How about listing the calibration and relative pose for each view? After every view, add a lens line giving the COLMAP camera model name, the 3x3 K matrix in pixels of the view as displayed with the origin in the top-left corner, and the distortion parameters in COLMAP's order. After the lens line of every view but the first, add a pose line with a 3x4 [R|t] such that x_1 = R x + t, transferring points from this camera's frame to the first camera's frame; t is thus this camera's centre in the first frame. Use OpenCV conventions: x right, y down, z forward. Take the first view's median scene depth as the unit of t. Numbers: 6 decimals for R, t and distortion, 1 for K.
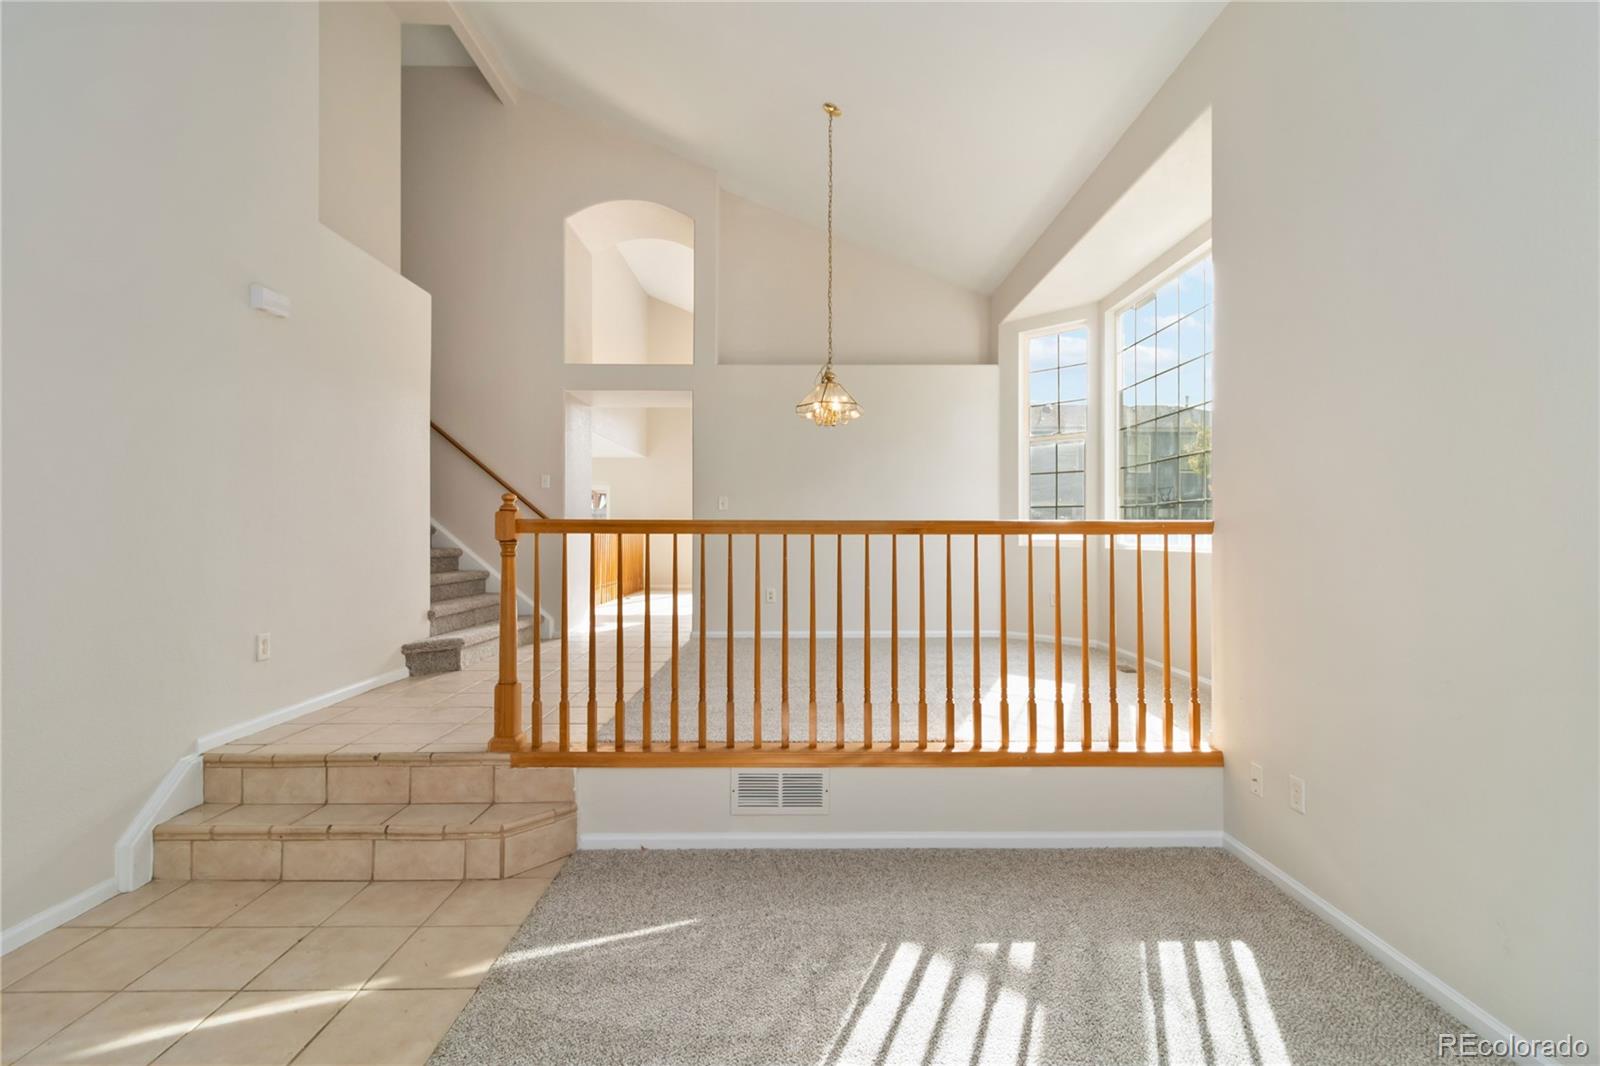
lens RADIAL K [[728.8, 0, 805.0], [0, 728.8, 525.8], [0, 0, 1]] dist [-0.001973, 0.000074]
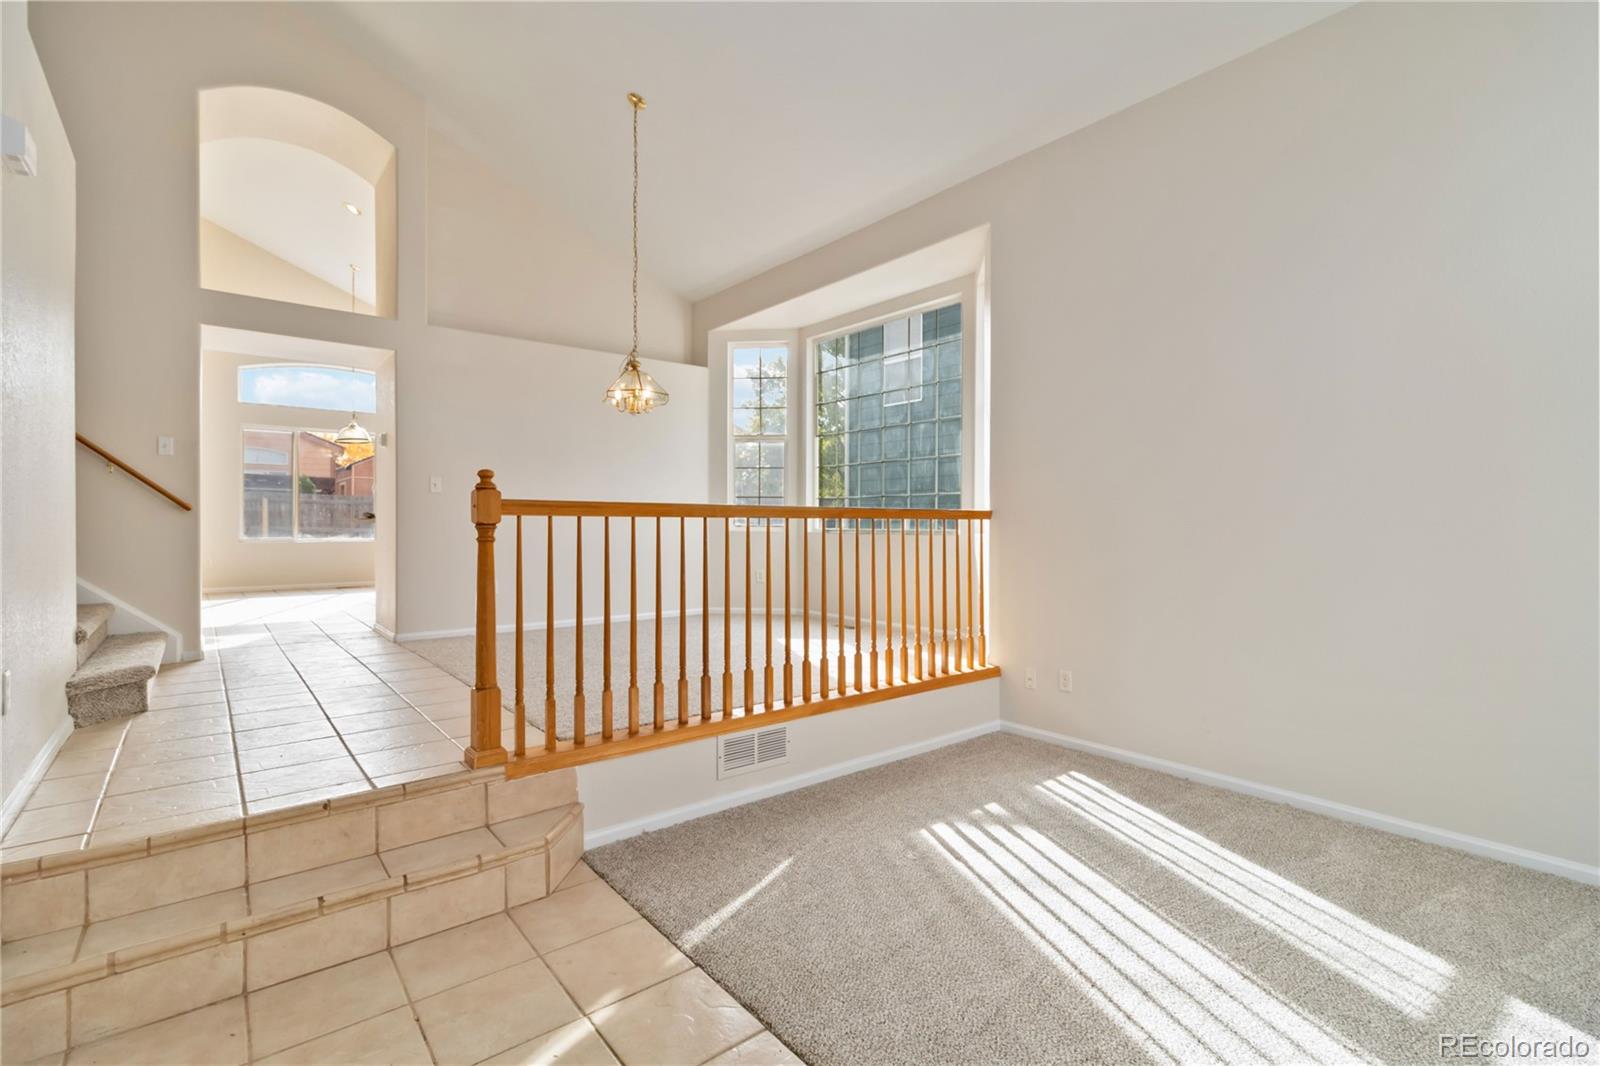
lens RADIAL K [[728.8, 0, 805.0], [0, 728.8, 525.8], [0, 0, 1]] dist [-0.001973, 0.000074]
pose [[0.783035, -0.000935, 0.621977, -0.661857], [-0.007689, 0.999908, 0.011184, 0.010365], [-0.621930, -0.013540, 0.782956, 0.087375]]
